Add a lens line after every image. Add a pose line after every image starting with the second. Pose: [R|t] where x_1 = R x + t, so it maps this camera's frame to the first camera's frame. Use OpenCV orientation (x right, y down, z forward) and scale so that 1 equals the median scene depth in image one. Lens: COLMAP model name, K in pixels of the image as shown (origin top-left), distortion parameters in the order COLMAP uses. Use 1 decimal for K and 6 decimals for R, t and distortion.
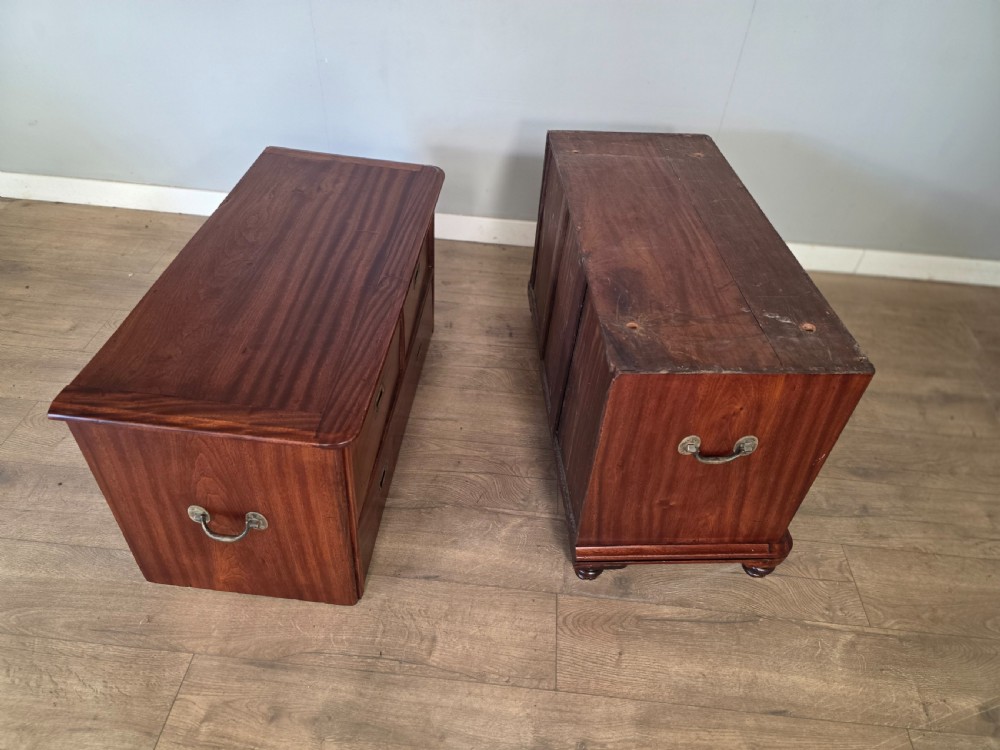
lens RADIAL K [[675.4, 0, 501.5], [0, 675.4, 351.6], [0, 0, 1]] dist [0.061440, -0.063470]
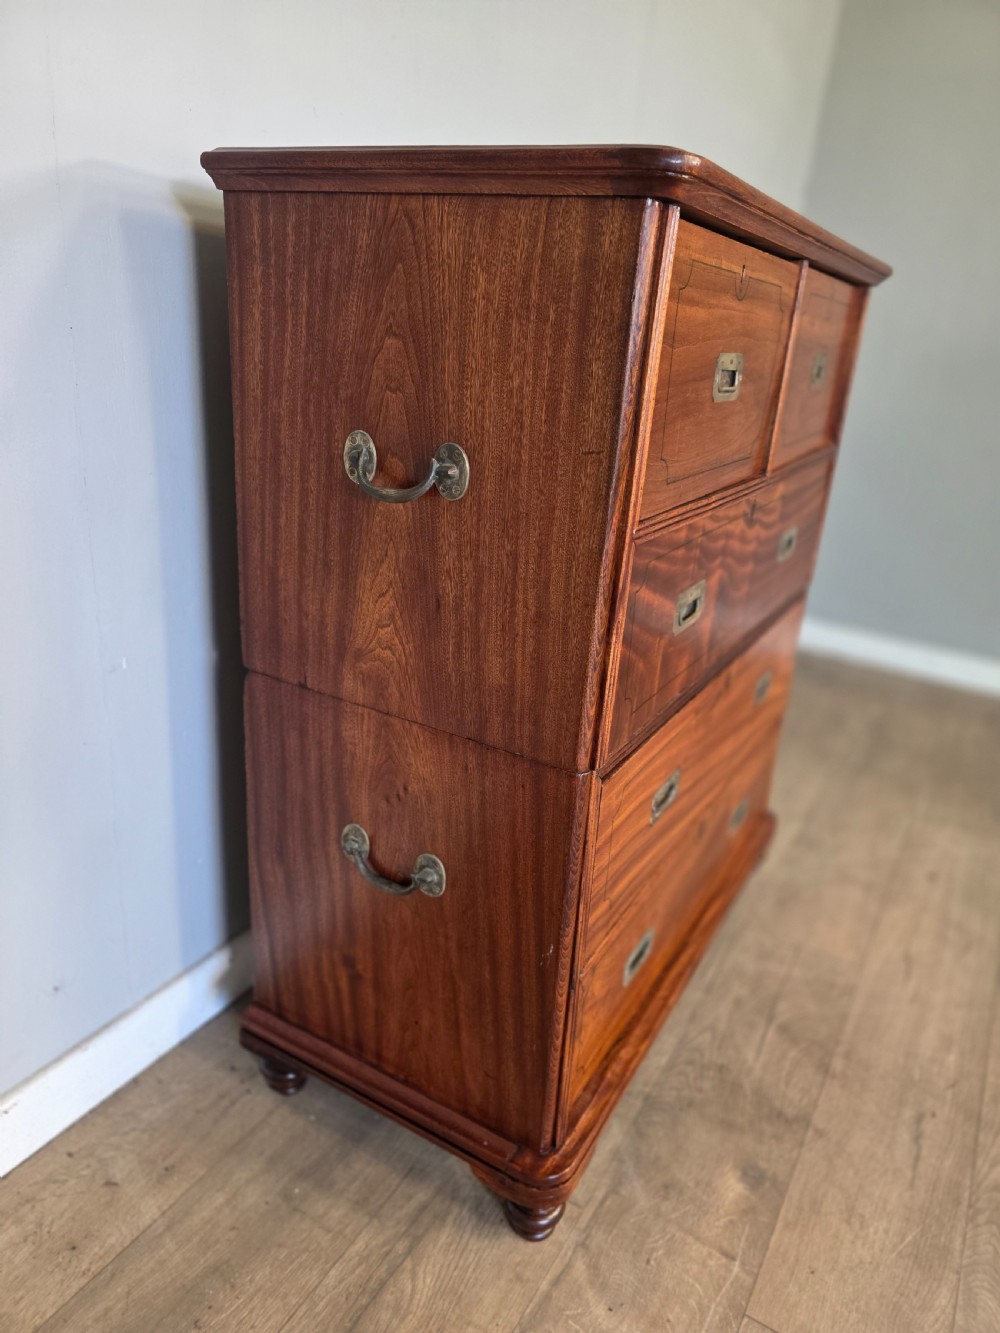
lens RADIAL K [[900.3, 0, 510.2], [0, 900.3, 669.9], [0, 0, 1]] dist [0.061440, -0.063470]
pose [[0.443060, -0.344699, 0.827575, -0.879673], [0.532547, 0.843796, 0.066345, -0.524812], [-0.721174, 0.411328, 0.557421, 0.920928]]
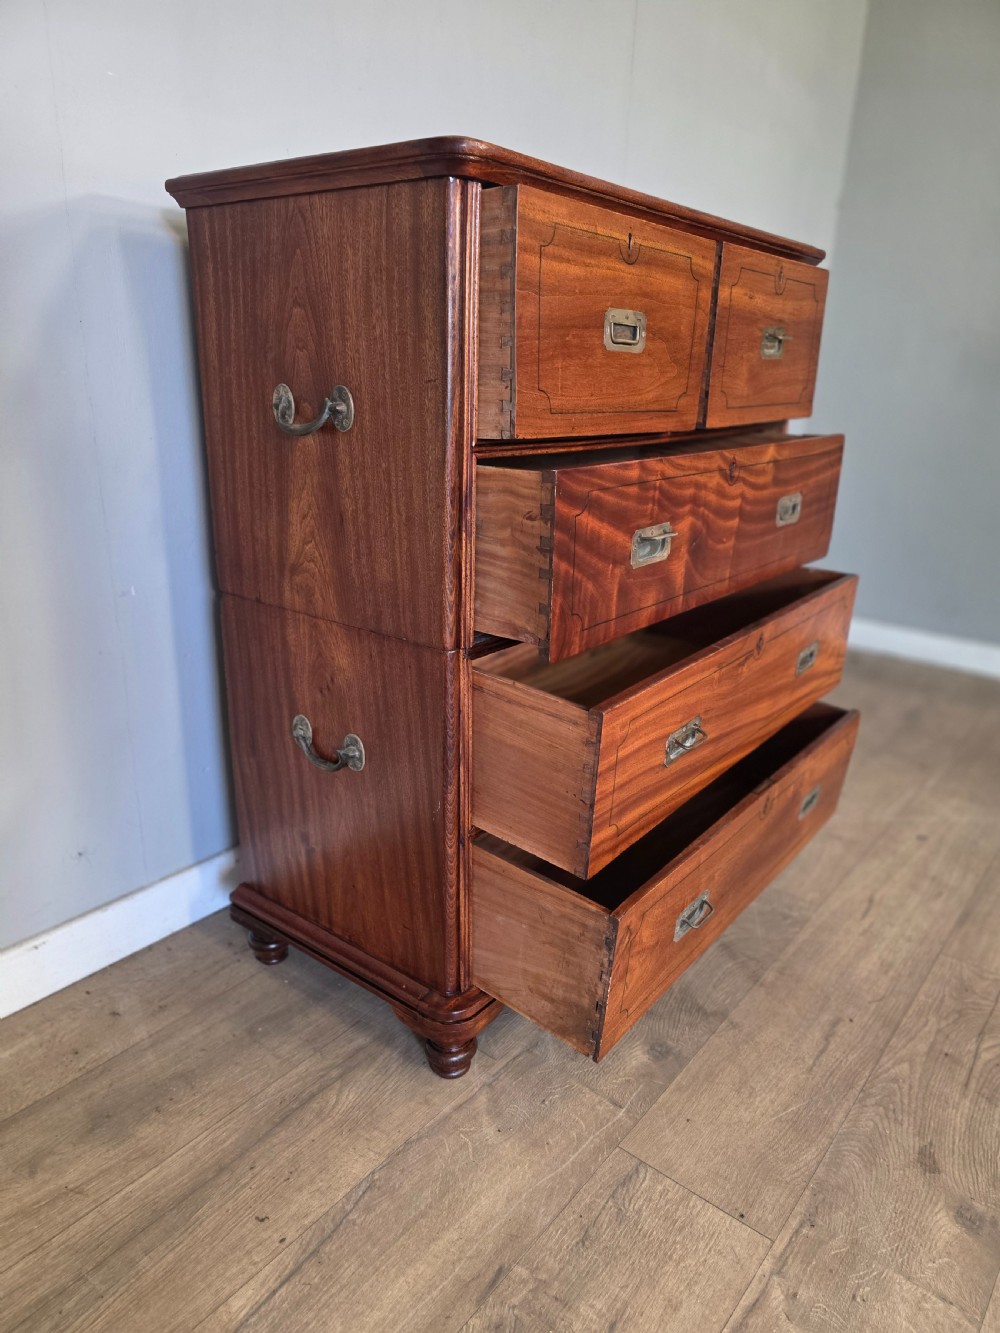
lens RADIAL K [[900.3, 0, 504.2], [0, 900.3, 672.3], [0, 0, 1]] dist [0.061440, -0.063470]
pose [[0.565468, -0.305111, 0.766259, -0.929375], [0.532112, 0.844800, -0.056292, -0.316643], [-0.630161, 0.439567, 0.640061, 0.755144]]
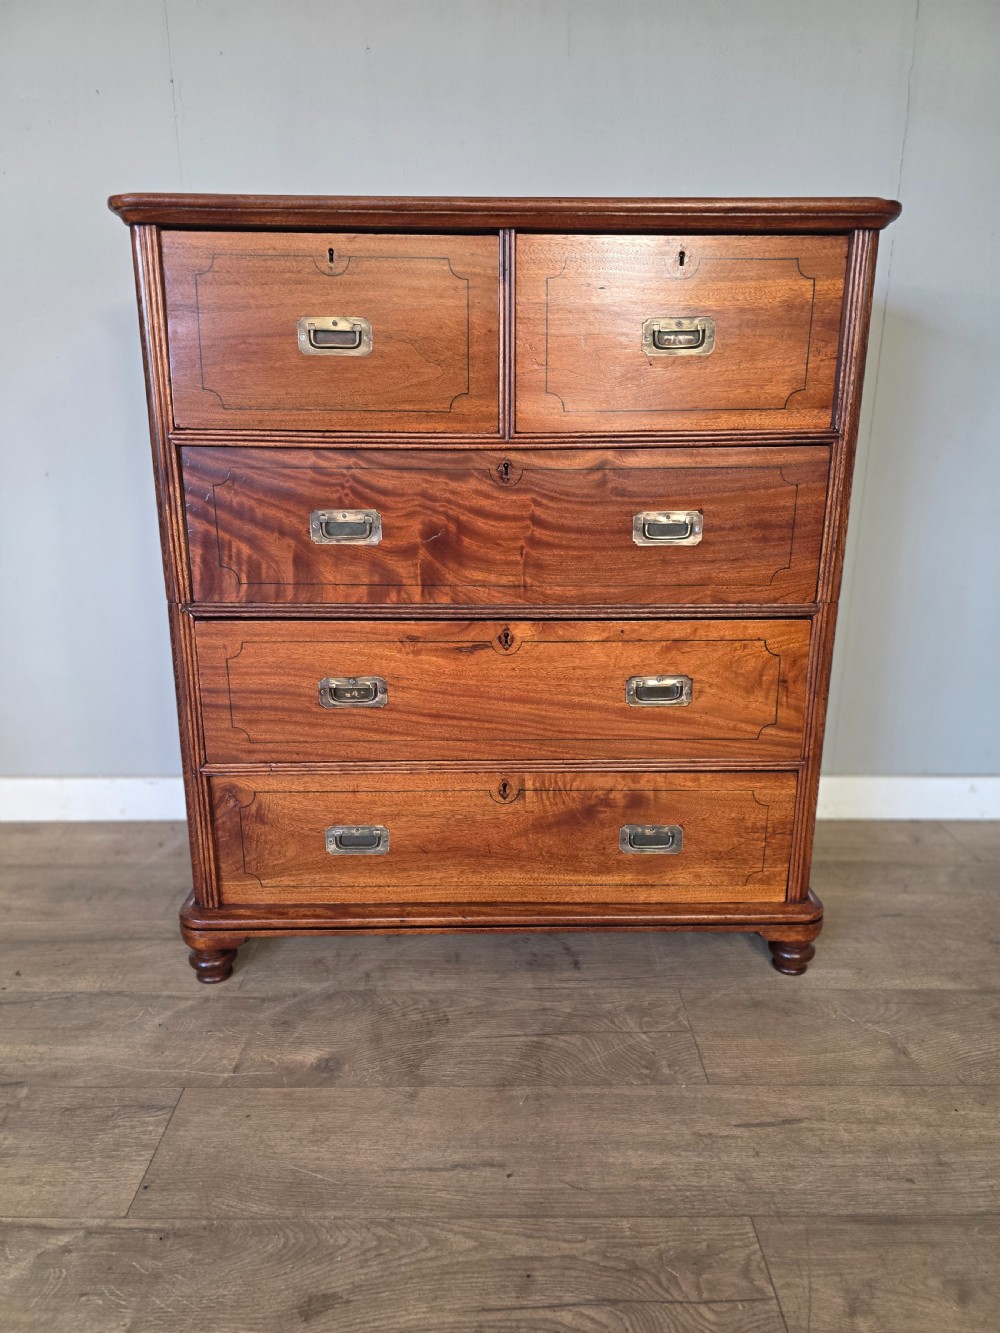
lens RADIAL K [[900.3, 0, 501.7], [0, 900.3, 664.1], [0, 0, 1]] dist [0.061440, -0.063470]
pose [[0.994992, -0.076704, 0.064092, -0.105609], [0.096124, 0.910106, -0.403073, 0.059458], [-0.027413, 0.407215, 0.912921, 0.434744]]
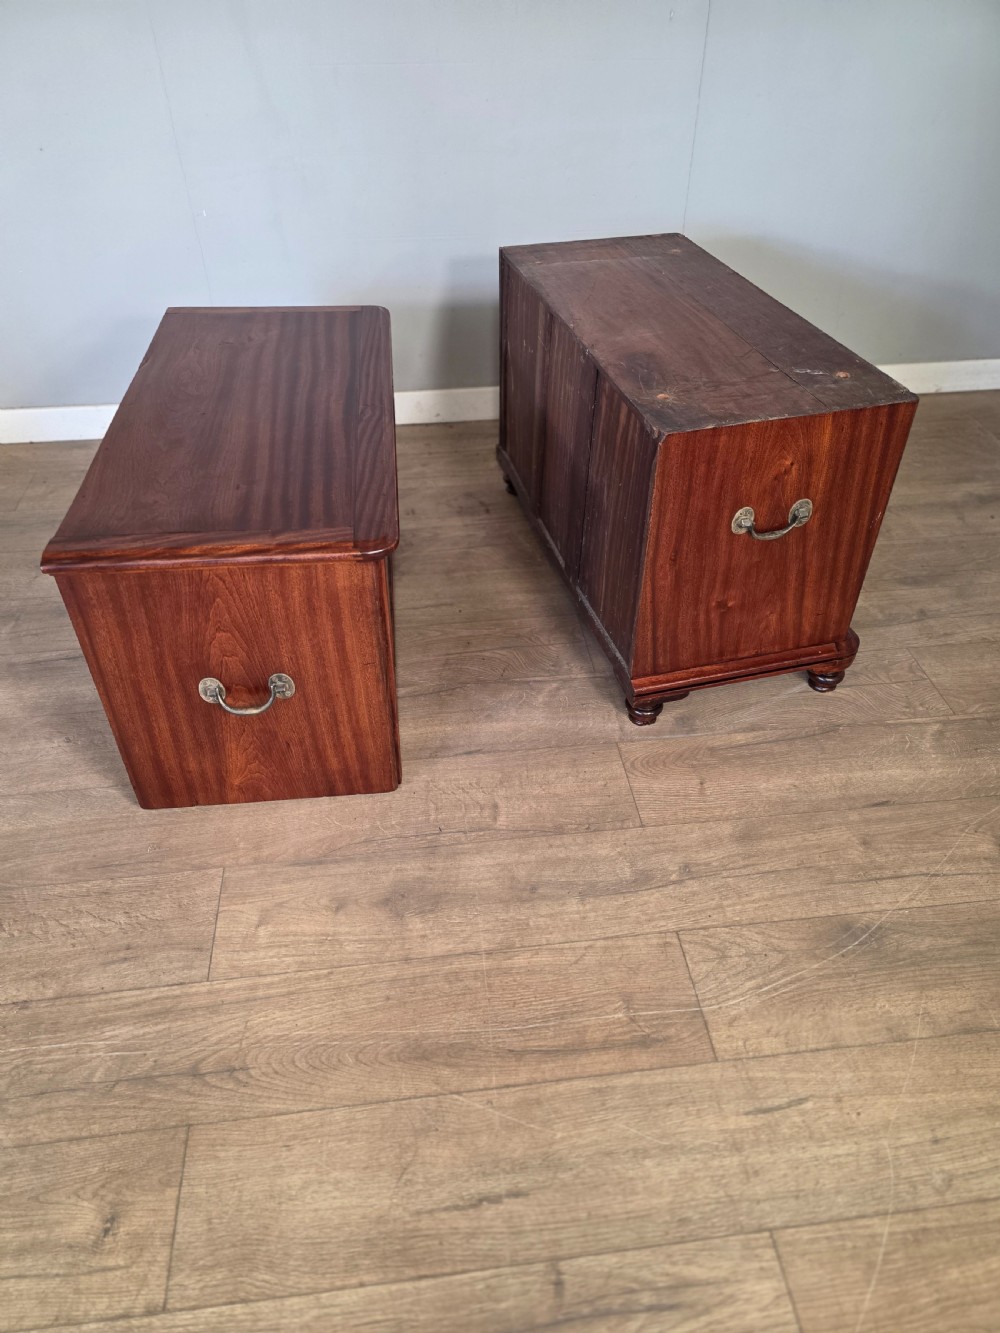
lens RADIAL K [[900.3, 0, 507.4], [0, 900.3, 639.3], [0, 0, 1]] dist [0.061440, -0.063470]
pose [[0.978869, -0.170057, 0.113560, -0.175464], [0.172296, 0.984993, -0.010137, 0.222116], [-0.110132, 0.029489, 0.993479, -0.151918]]
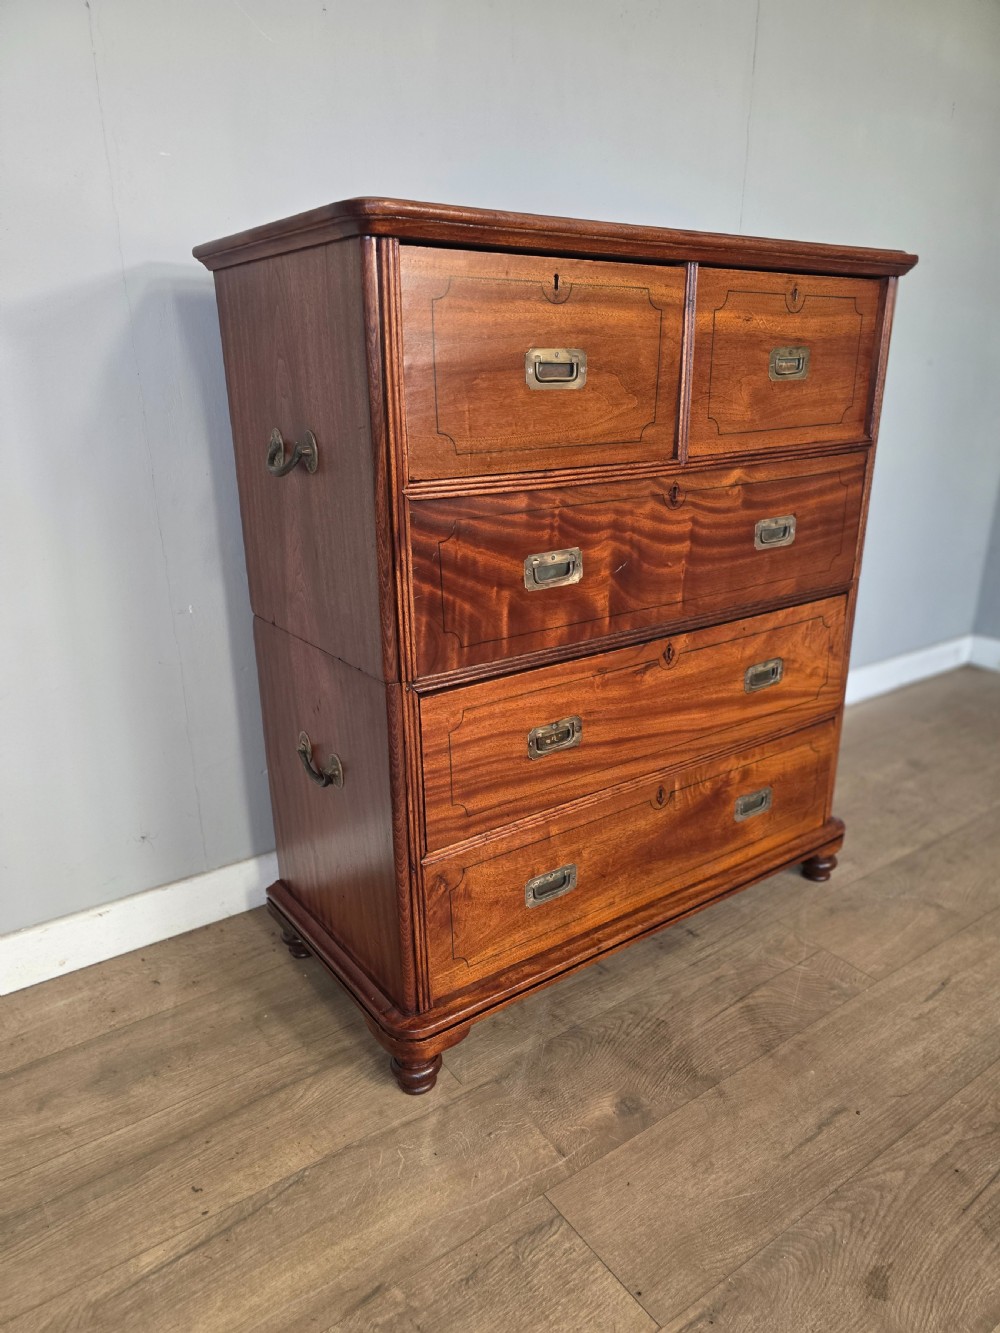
lens RADIAL K [[900.3, 0, 498.1], [0, 900.3, 677.4], [0, 0, 1]] dist [0.061440, -0.063470]
pose [[0.772402, -0.267404, 0.576099, -0.750042], [0.446890, 0.873347, -0.193791, -0.210784], [-0.451314, 0.407137, 0.794075, 0.593508]]
